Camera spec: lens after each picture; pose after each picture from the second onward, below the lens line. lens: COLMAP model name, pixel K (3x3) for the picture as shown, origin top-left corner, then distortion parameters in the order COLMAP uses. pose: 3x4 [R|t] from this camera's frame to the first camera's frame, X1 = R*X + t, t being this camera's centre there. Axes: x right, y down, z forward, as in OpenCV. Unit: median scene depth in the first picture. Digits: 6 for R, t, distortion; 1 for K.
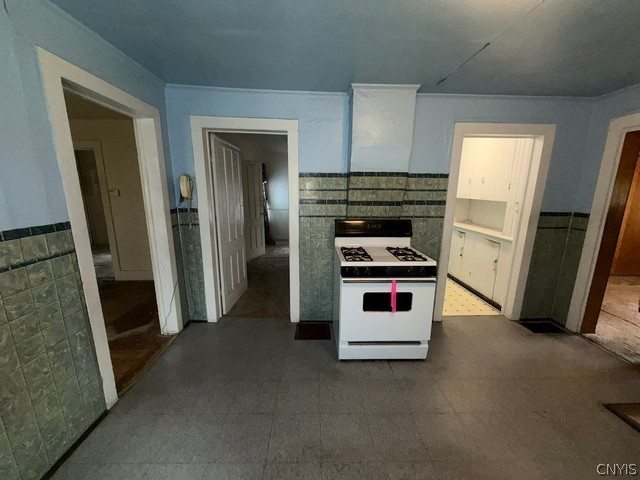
lens RADIAL K [[252.8, 0, 320.0], [0, 252.8, 240.0], [0, 0, 1]] dist [0.000040, 0.000041]
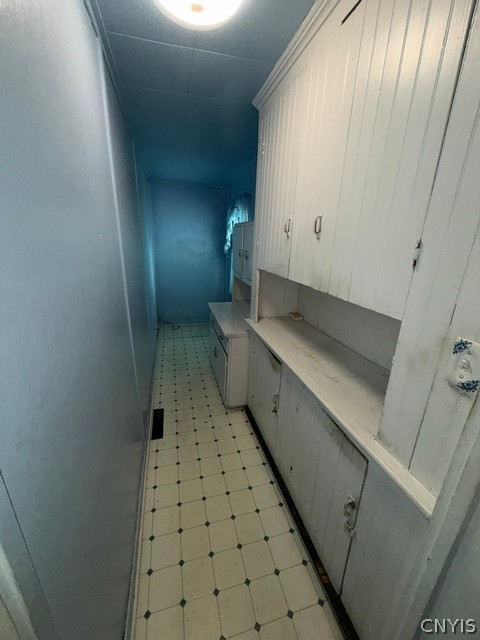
lens RADIAL K [[252.8, 0, 238.7], [0, 252.8, 317.6], [0, 0, 1]] dist [0.000040, 0.000041]
pose [[0.973802, -0.060057, 0.219325, 0.515208], [0.035722, 0.992921, 0.113279, -0.177490], [-0.224575, -0.102477, 0.969053, 0.768544]]
